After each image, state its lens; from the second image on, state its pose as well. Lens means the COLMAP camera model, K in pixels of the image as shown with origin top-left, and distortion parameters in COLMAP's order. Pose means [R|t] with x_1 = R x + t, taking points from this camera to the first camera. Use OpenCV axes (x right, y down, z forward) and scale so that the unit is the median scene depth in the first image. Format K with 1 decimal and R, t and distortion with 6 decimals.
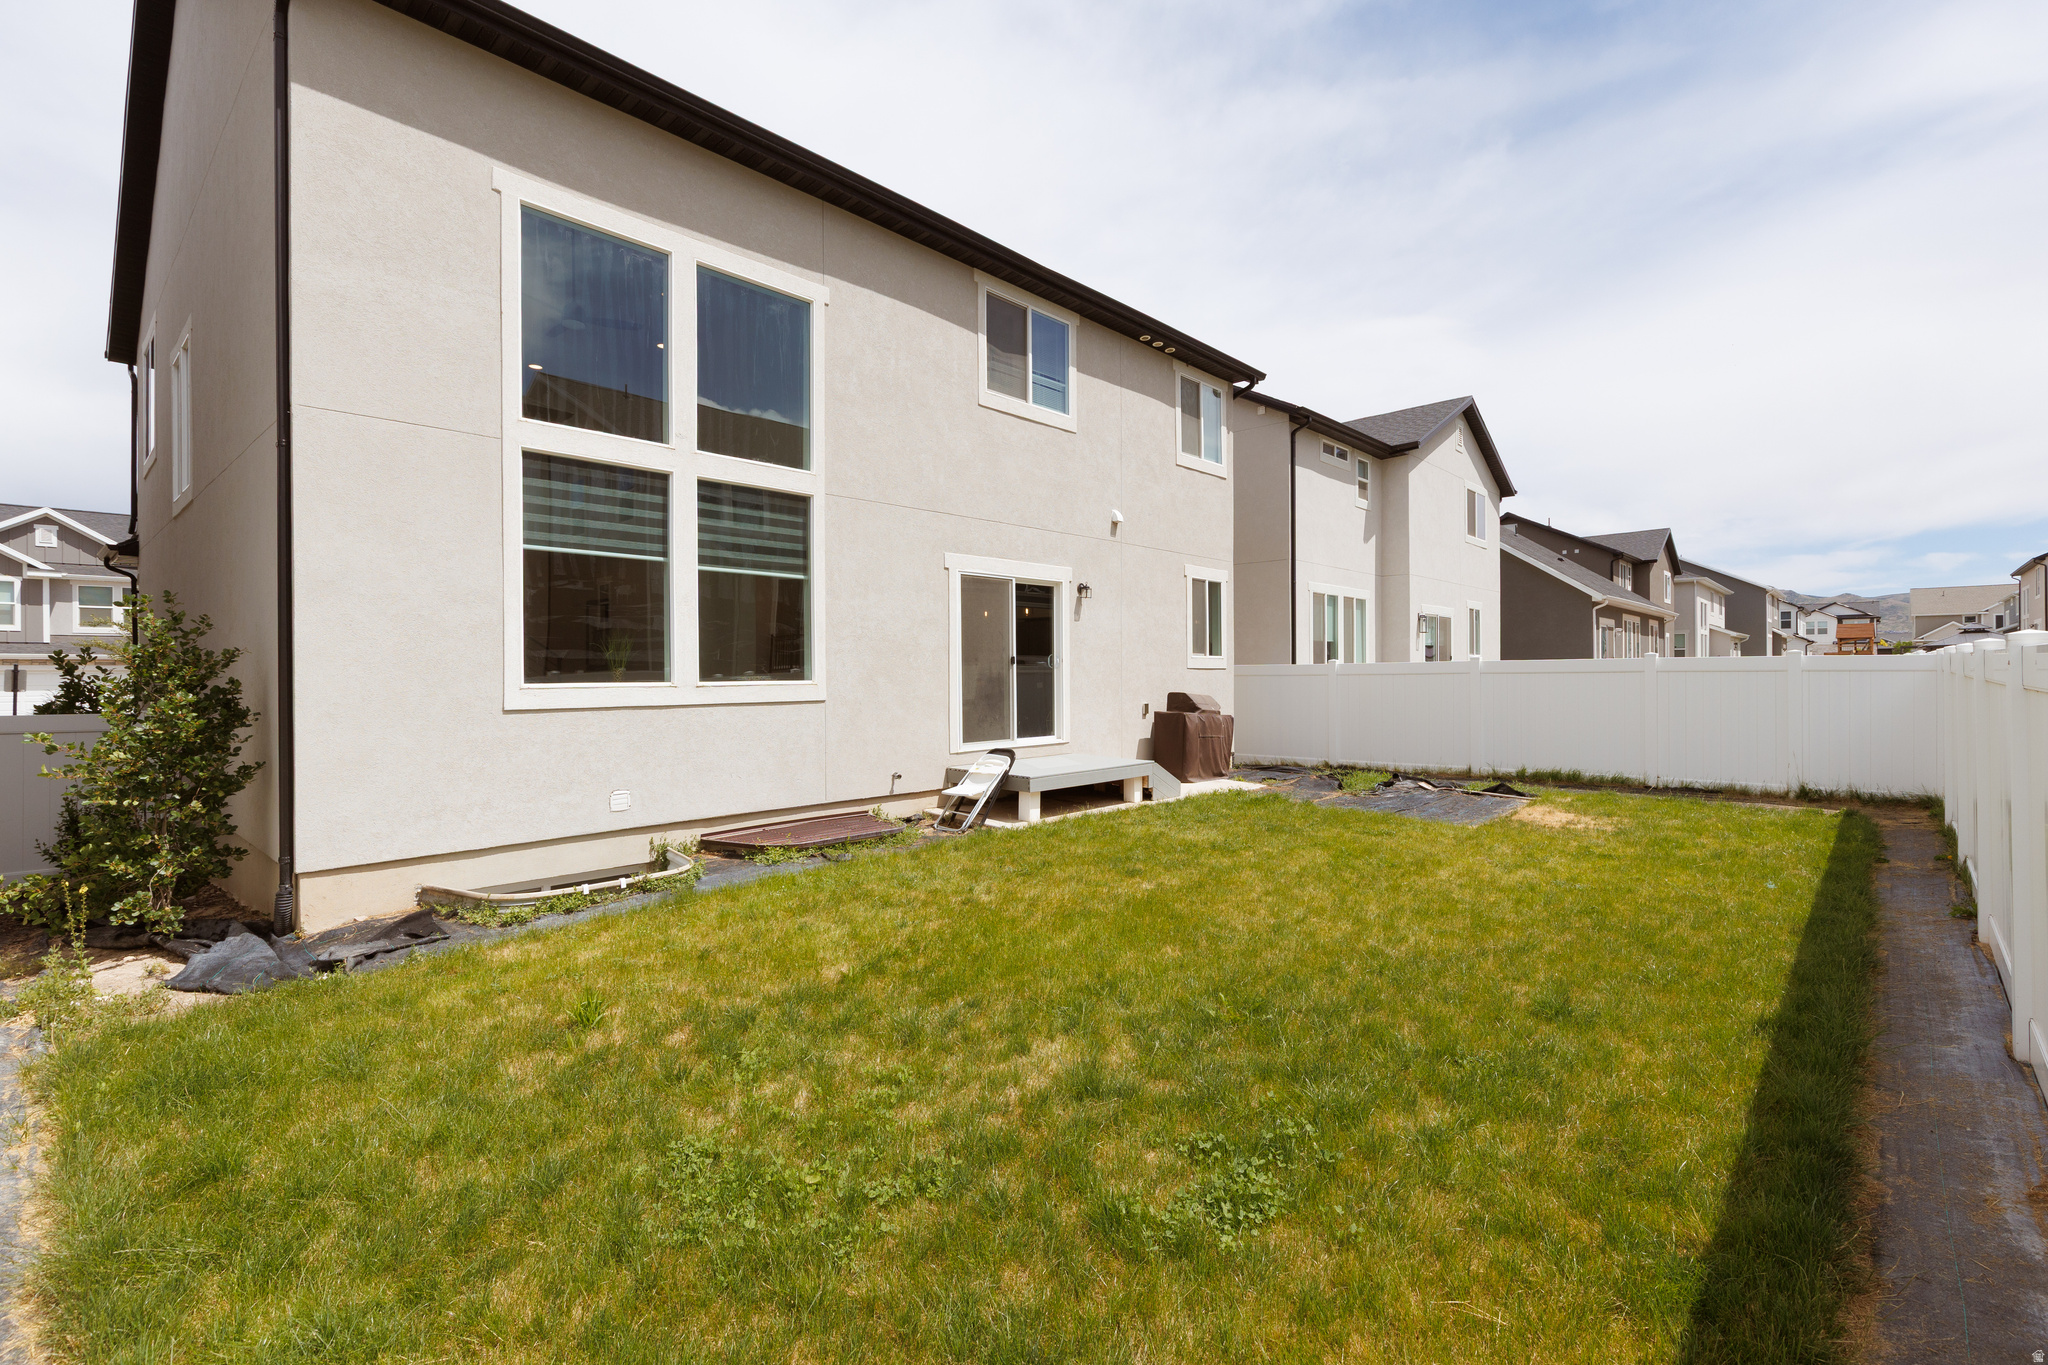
lens RADIAL K [[932.2, 0, 1054.0], [0, 932.2, 680.0], [0, 0, 1]] dist [-0.013795, -0.000103]
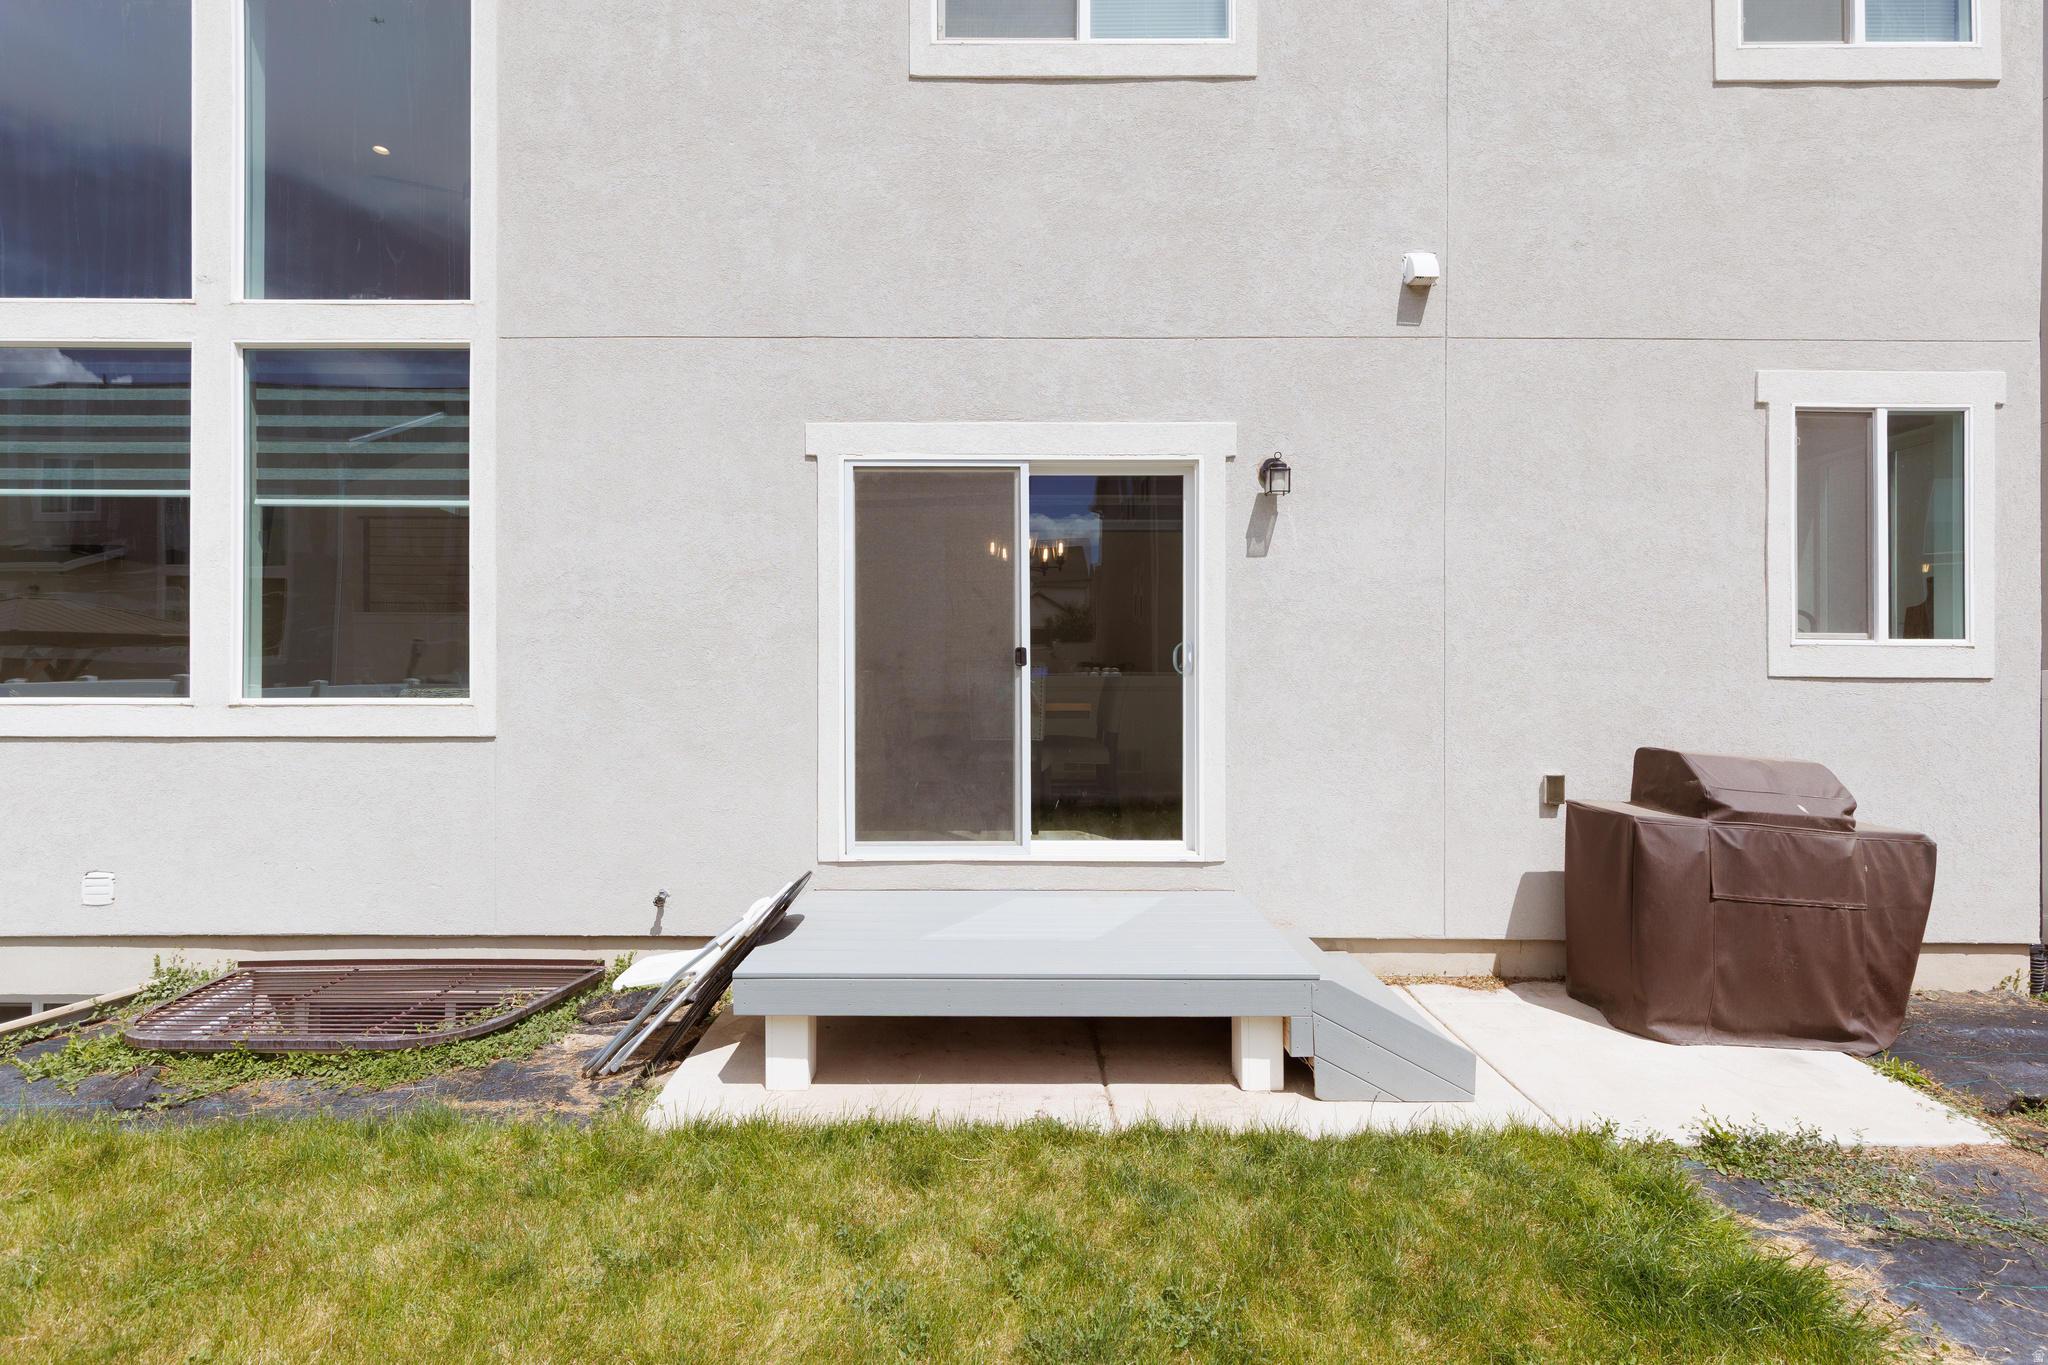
lens RADIAL K [[931.4, 0, 1026.7], [0, 931.4, 673.3], [0, 0, 1]] dist [0.001110, 0.000097]
pose [[0.658311, 0.006119, -0.752722, 0.290483], [-0.010490, 0.999944, -0.001045, -0.013806], [0.752673, 0.008584, 0.658338, 0.757020]]
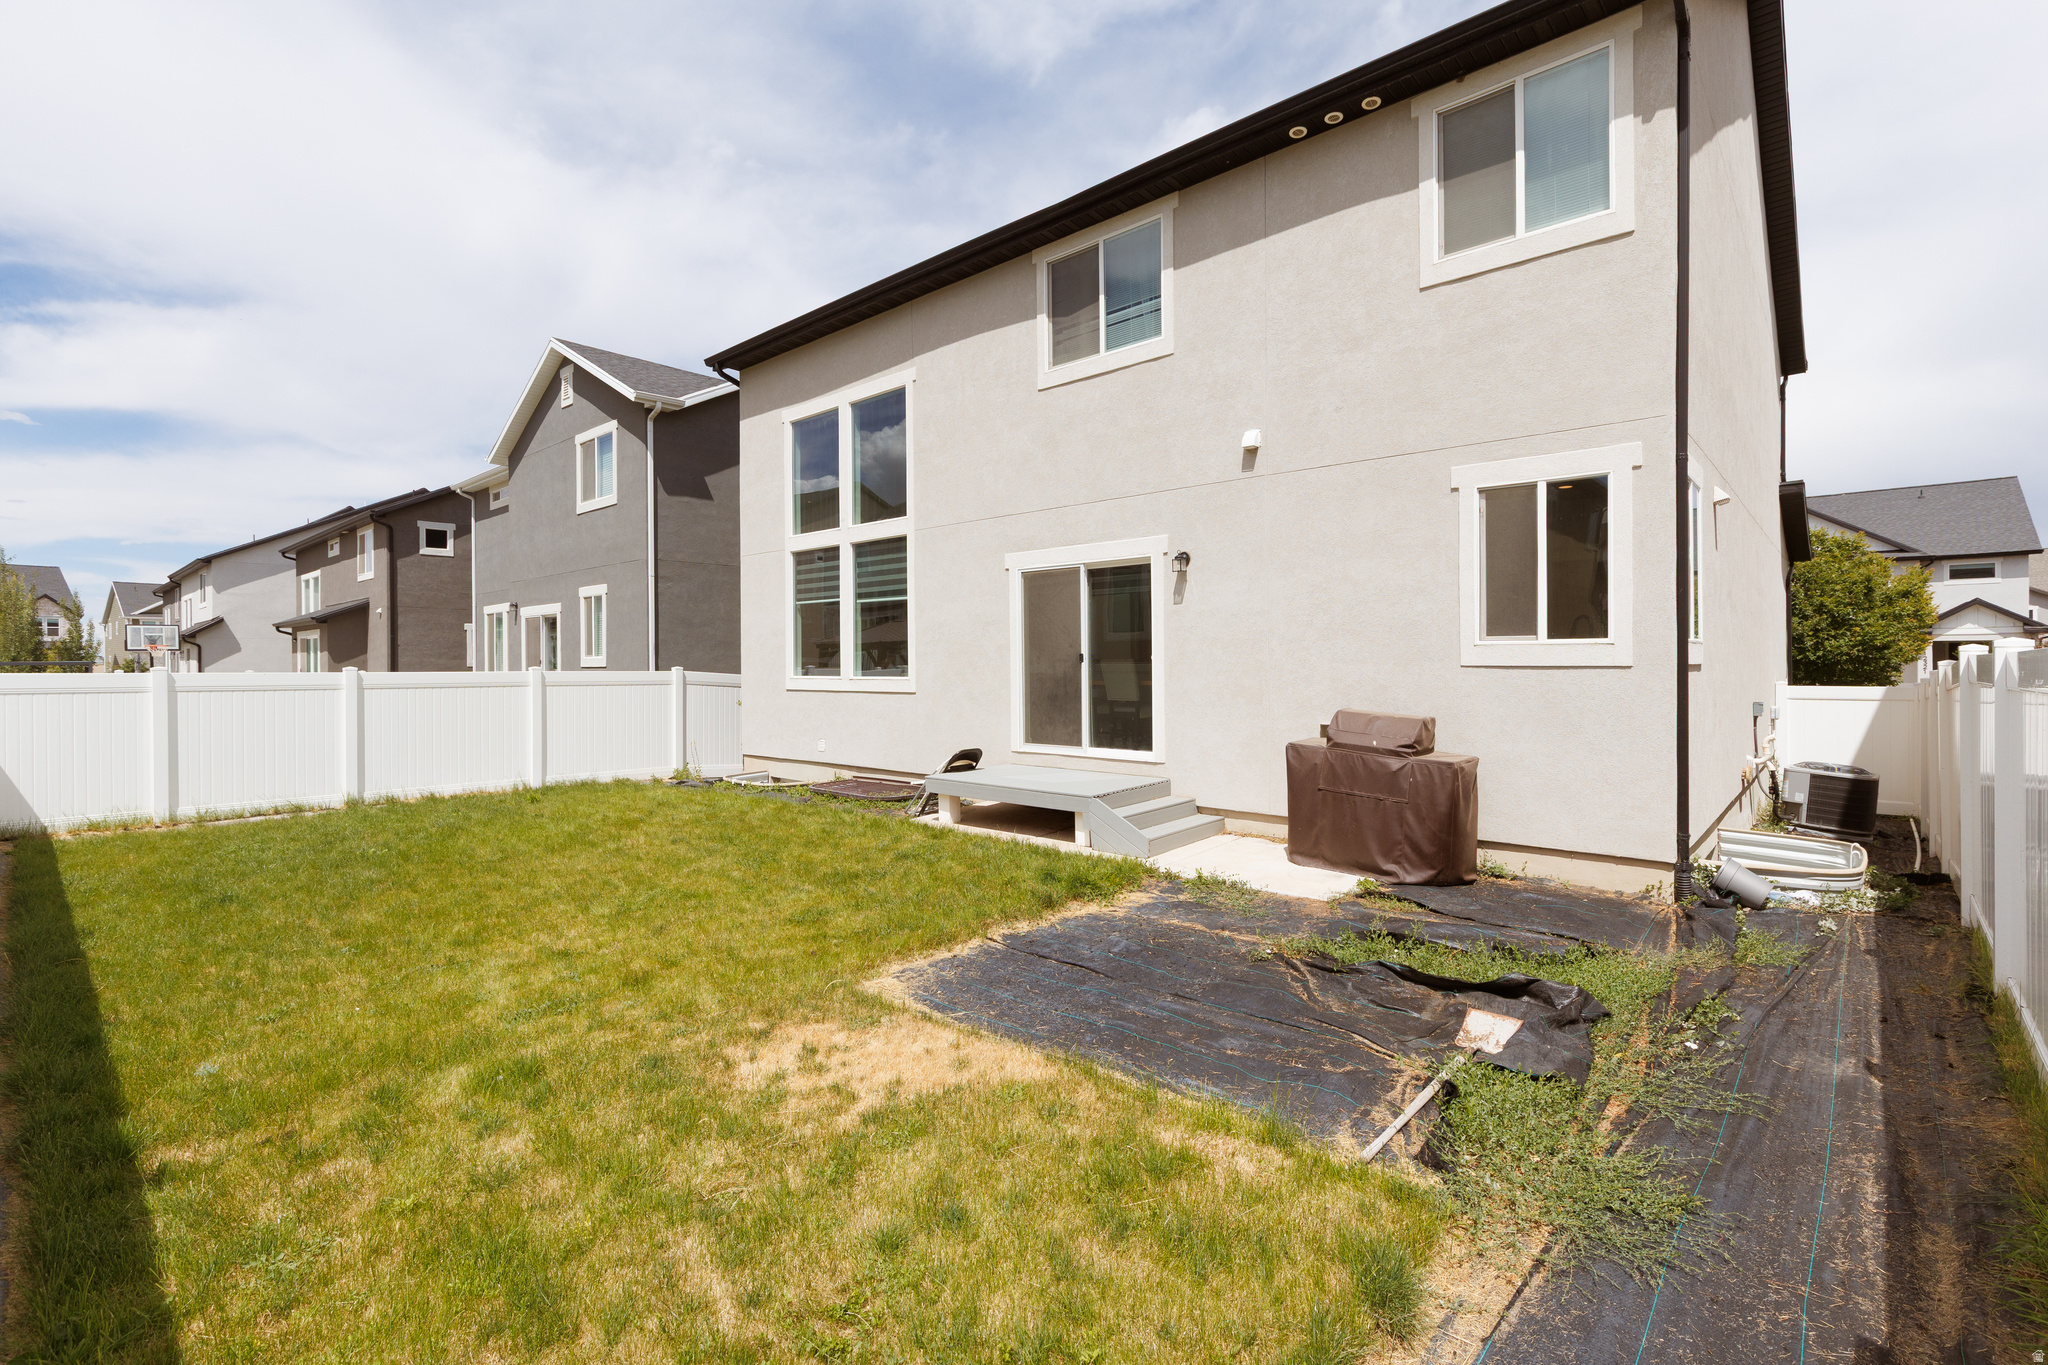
lens RADIAL K [[913.7, 0, 1034.4], [0, 913.7, 662.2], [0, 0, 1]] dist [-0.000970, -0.000062]
pose [[-0.011509, 0.006246, -0.999914, 0.861439], [0.000150, 0.999980, 0.006245, -0.023310], [0.999934, -0.000079, -0.011510, 1.011123]]
